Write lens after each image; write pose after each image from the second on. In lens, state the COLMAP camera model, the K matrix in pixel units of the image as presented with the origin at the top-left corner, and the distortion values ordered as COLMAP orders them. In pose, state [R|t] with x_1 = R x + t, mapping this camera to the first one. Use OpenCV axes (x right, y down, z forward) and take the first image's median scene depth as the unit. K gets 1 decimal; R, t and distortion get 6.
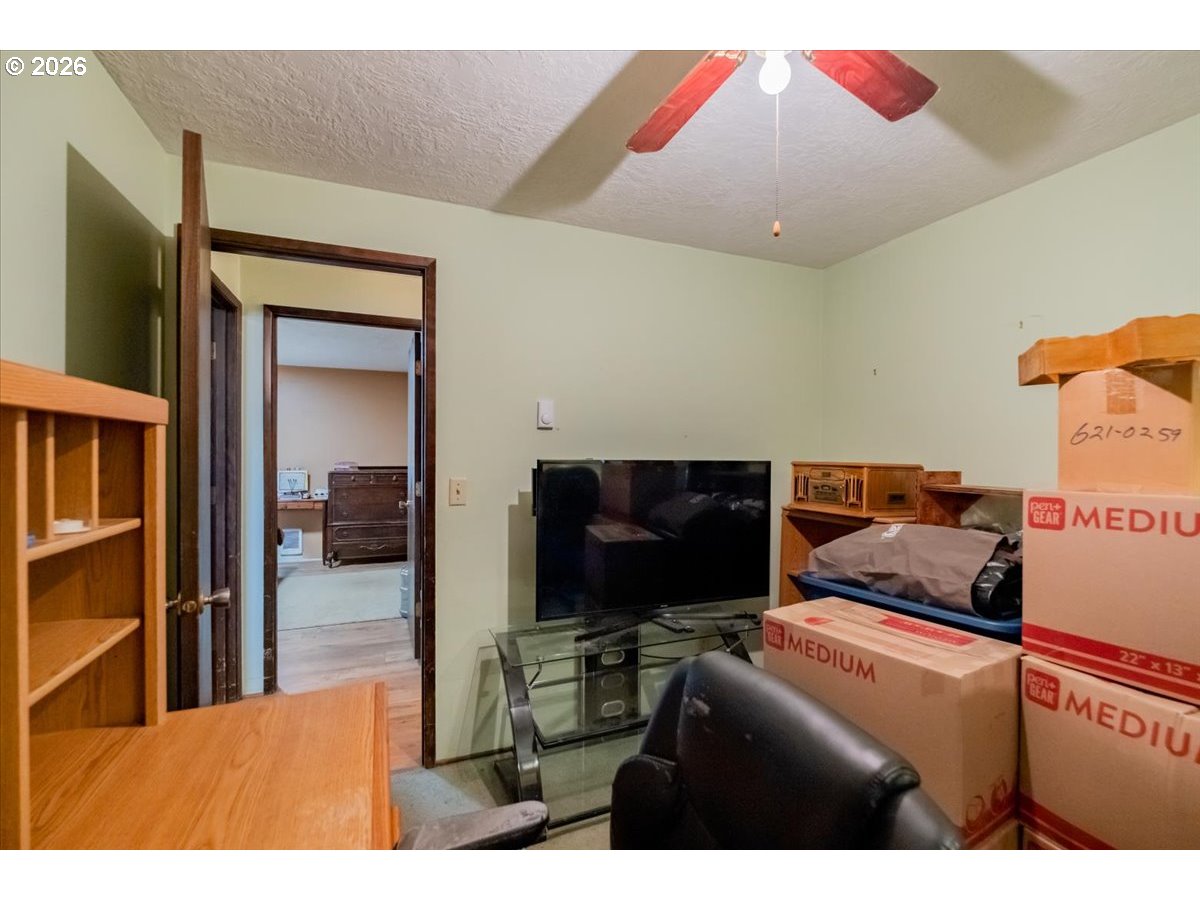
lens RADIAL K [[513.0, 0, 612.0], [0, 513.0, 451.2], [0, 0, 1]] dist [-0.001143, -0.000906]
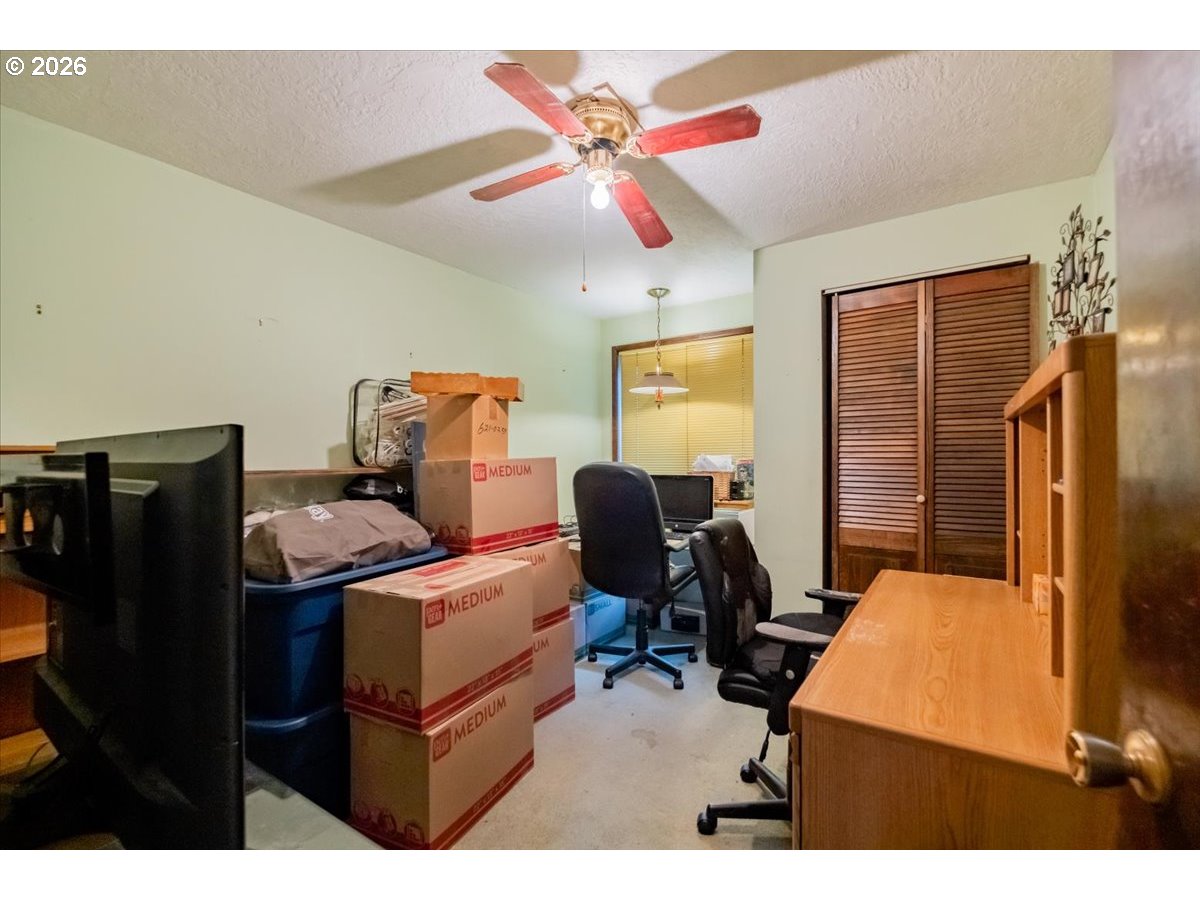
lens RADIAL K [[513.0, 0, 612.0], [0, 513.0, 451.2], [0, 0, 1]] dist [-0.001143, -0.000906]
pose [[-0.514012, -0.002232, 0.857780, -0.782711], [-0.002880, 0.999995, 0.000876, 0.038385], [-0.857778, -0.002021, -0.514016, 1.308880]]
